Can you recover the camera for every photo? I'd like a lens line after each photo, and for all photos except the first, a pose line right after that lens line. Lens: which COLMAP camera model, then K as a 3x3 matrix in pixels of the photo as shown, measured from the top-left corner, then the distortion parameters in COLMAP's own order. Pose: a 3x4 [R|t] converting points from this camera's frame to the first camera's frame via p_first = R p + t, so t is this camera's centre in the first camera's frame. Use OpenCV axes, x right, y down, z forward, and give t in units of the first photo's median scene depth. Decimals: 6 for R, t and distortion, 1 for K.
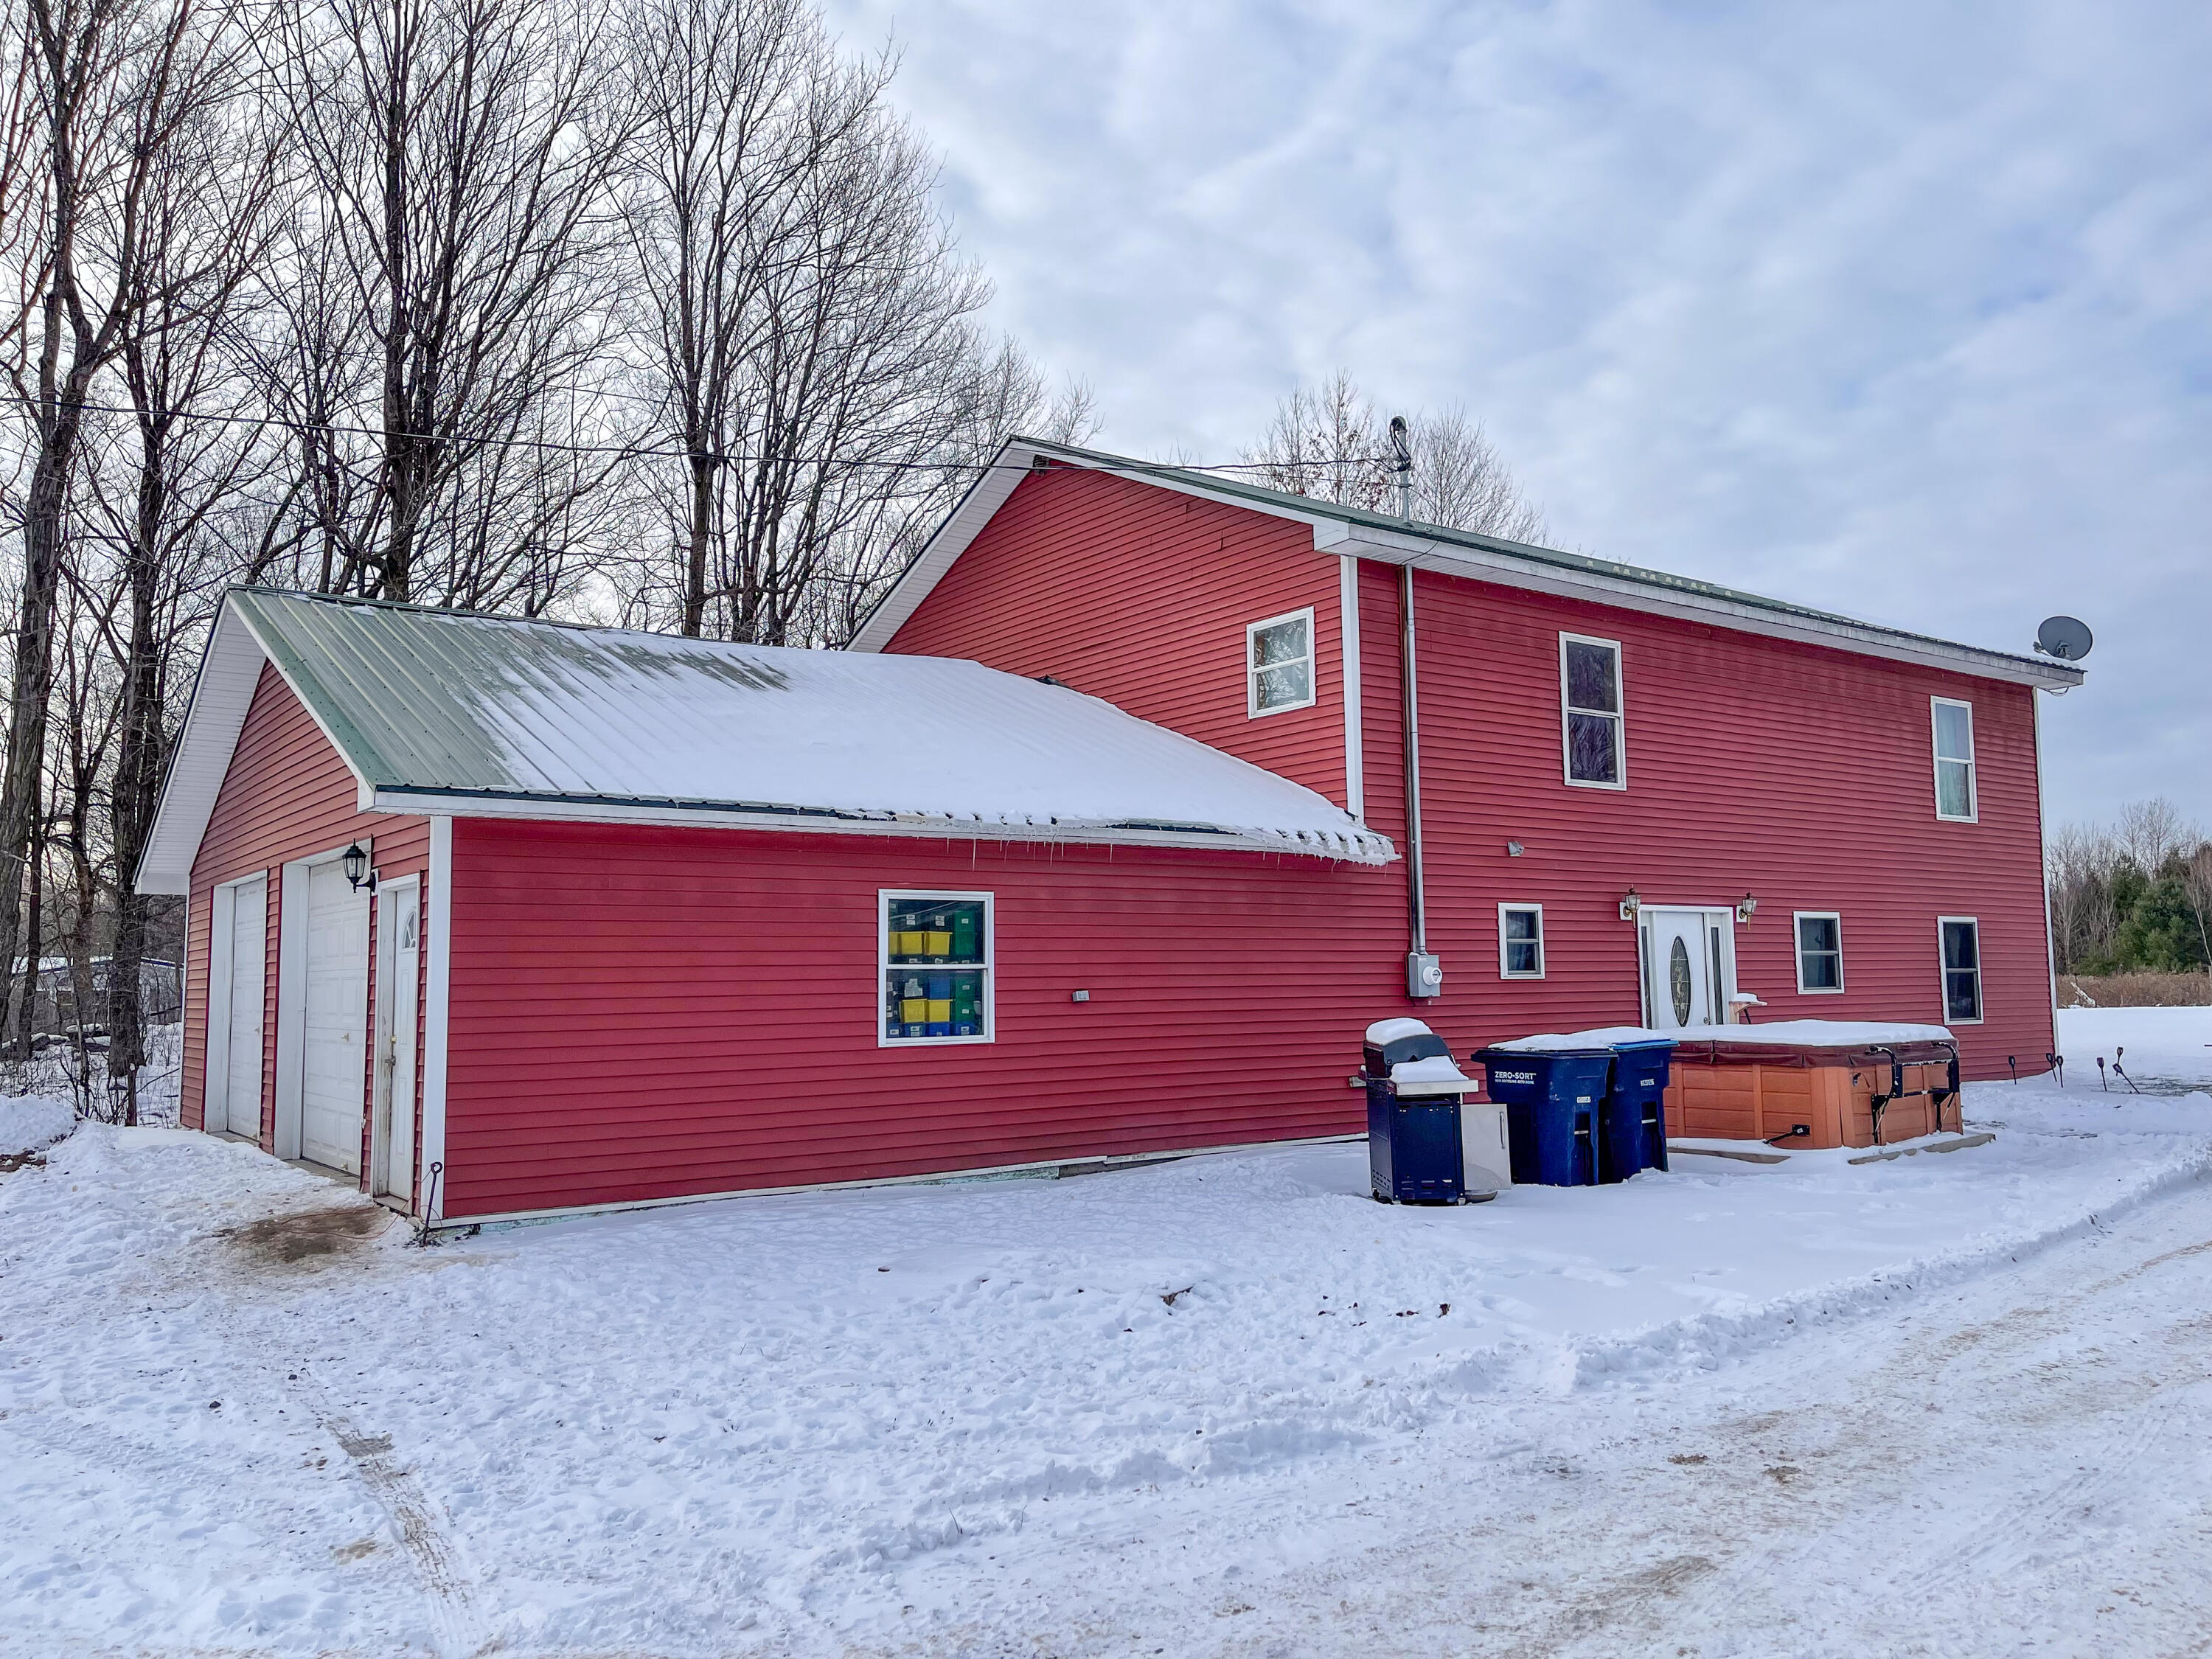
lens RADIAL K [[1634.9, 0, 1106.0], [0, 1634.9, 829.5], [0, 0, 1]] dist [0.004590, -0.002160]
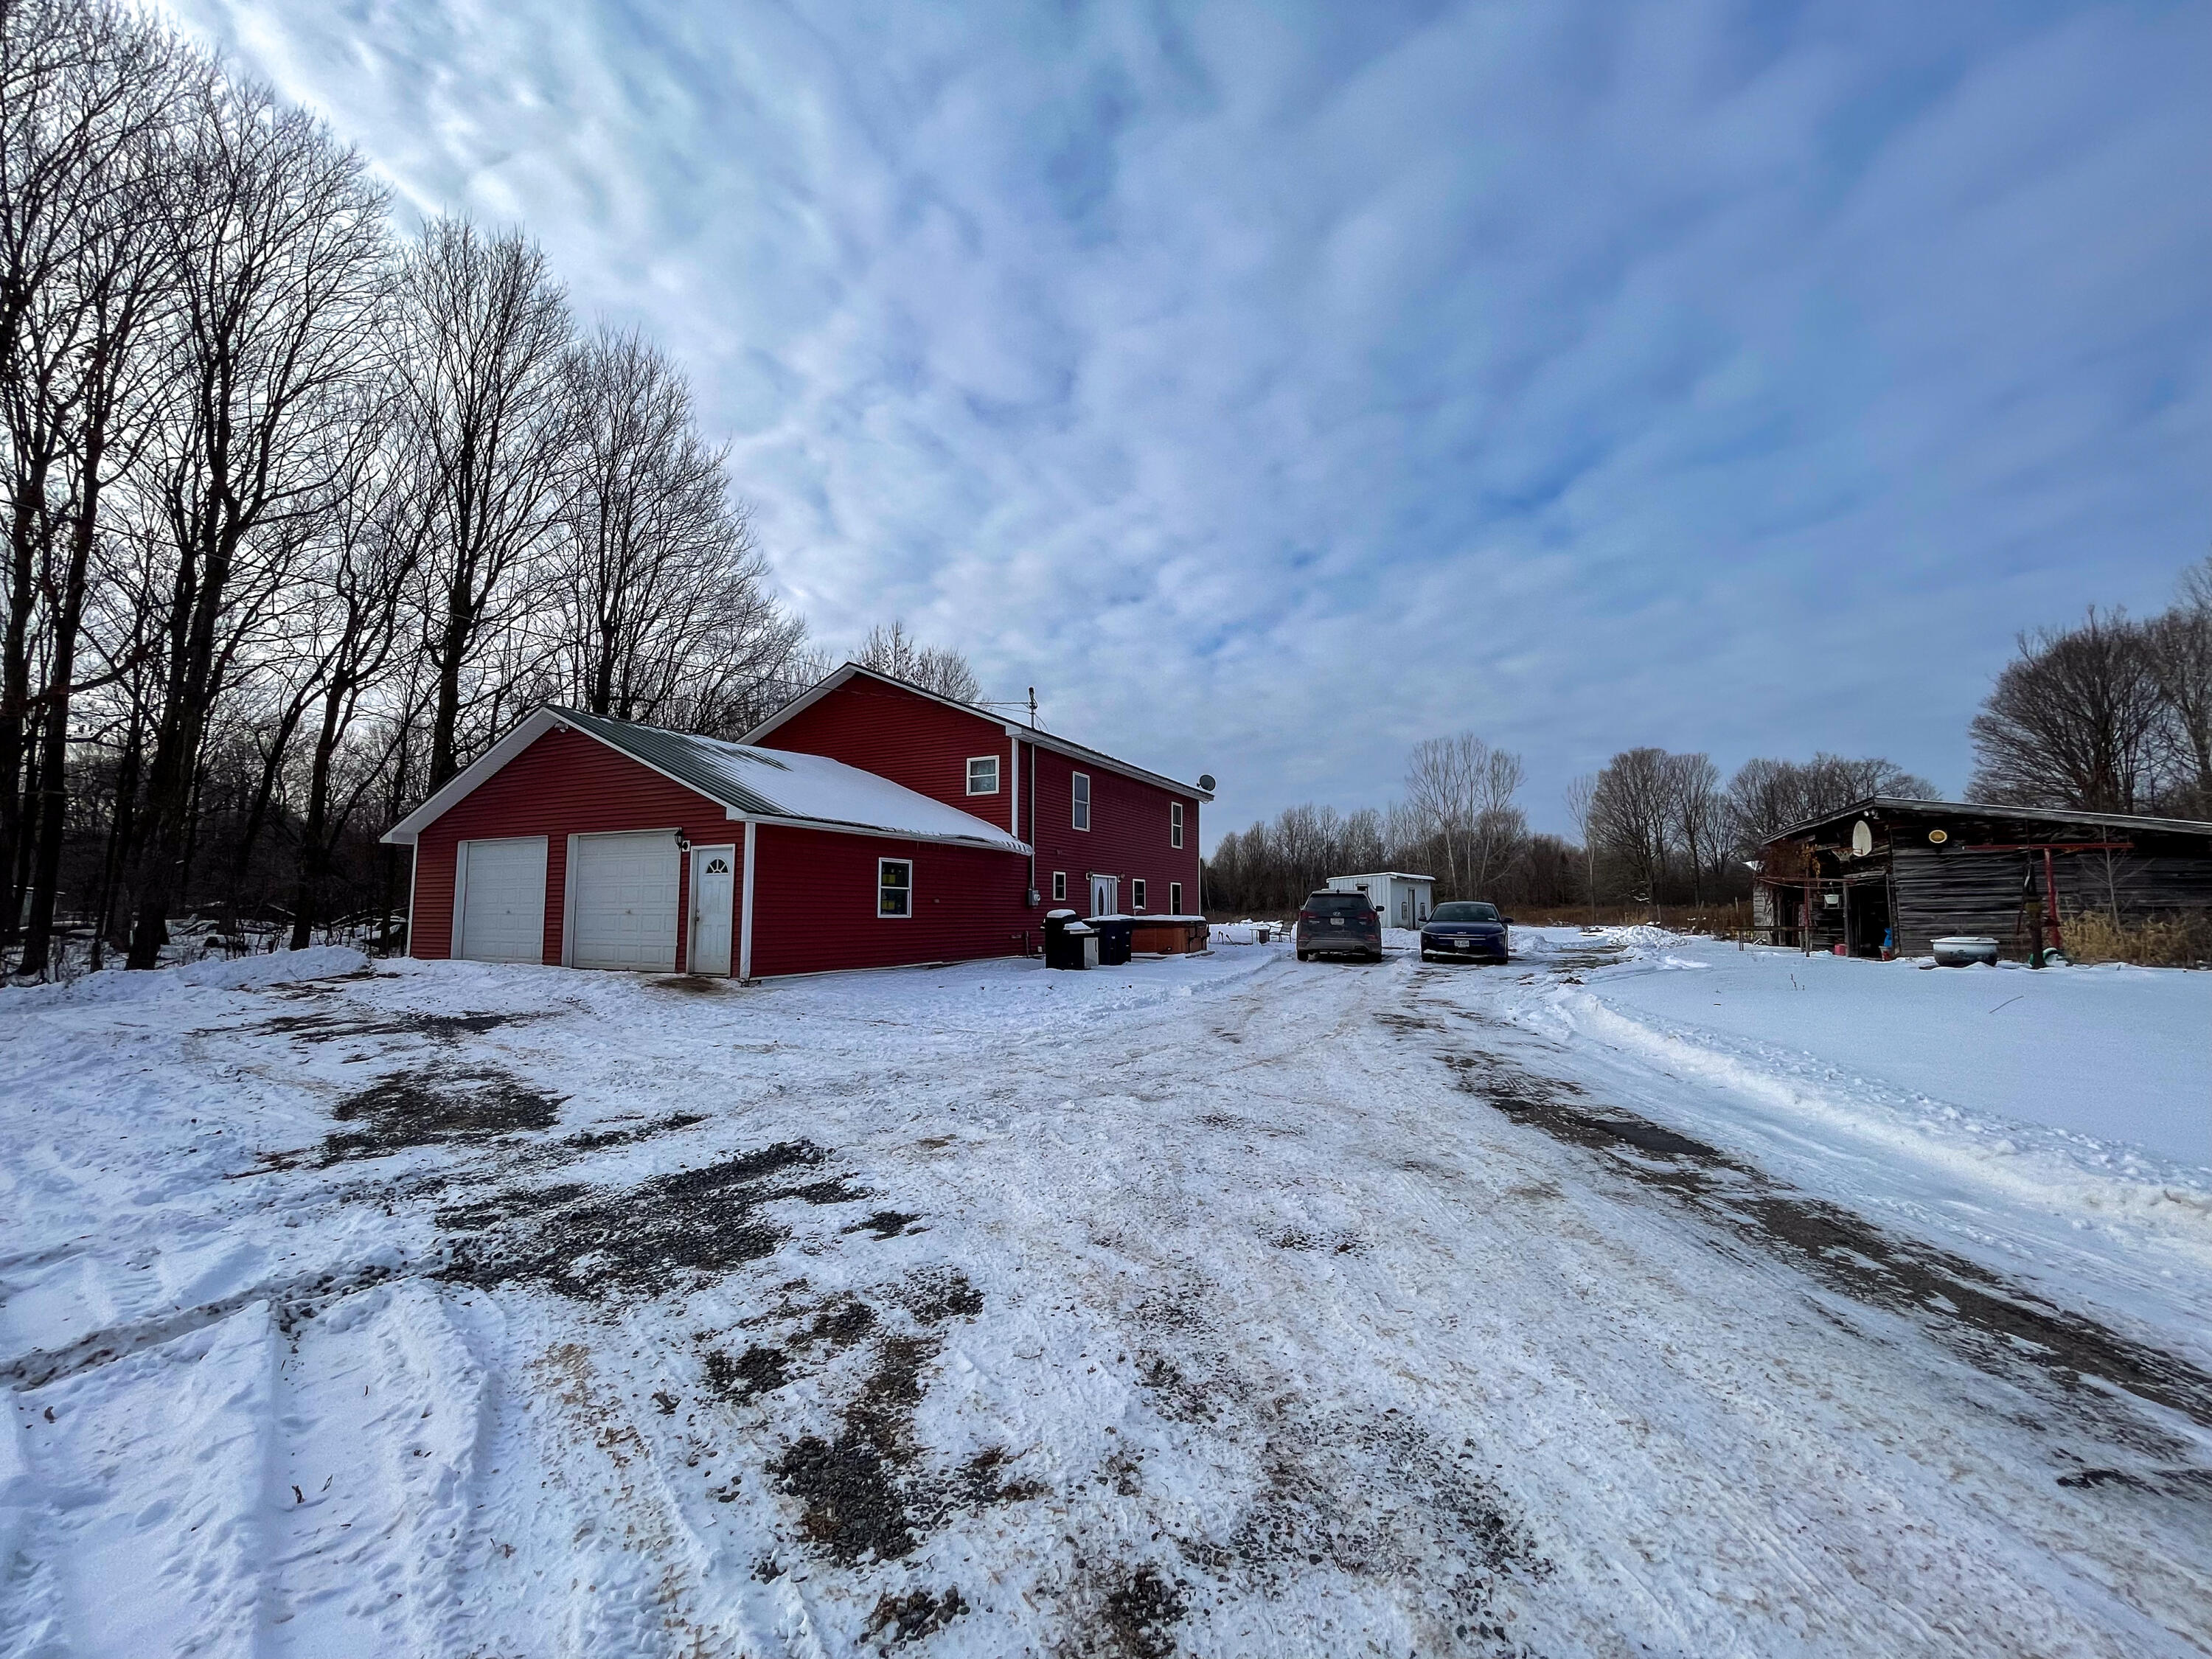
lens RADIAL K [[895.6, 0, 1098.5], [0, 895.6, 833.8], [0, 0, 1]] dist [0.004297, 0.000509]
pose [[0.878322, 0.055418, 0.474846, -0.359649], [-0.054451, 0.998391, -0.015800, 0.002099], [-0.474958, -0.011978, 0.879927, -0.296117]]
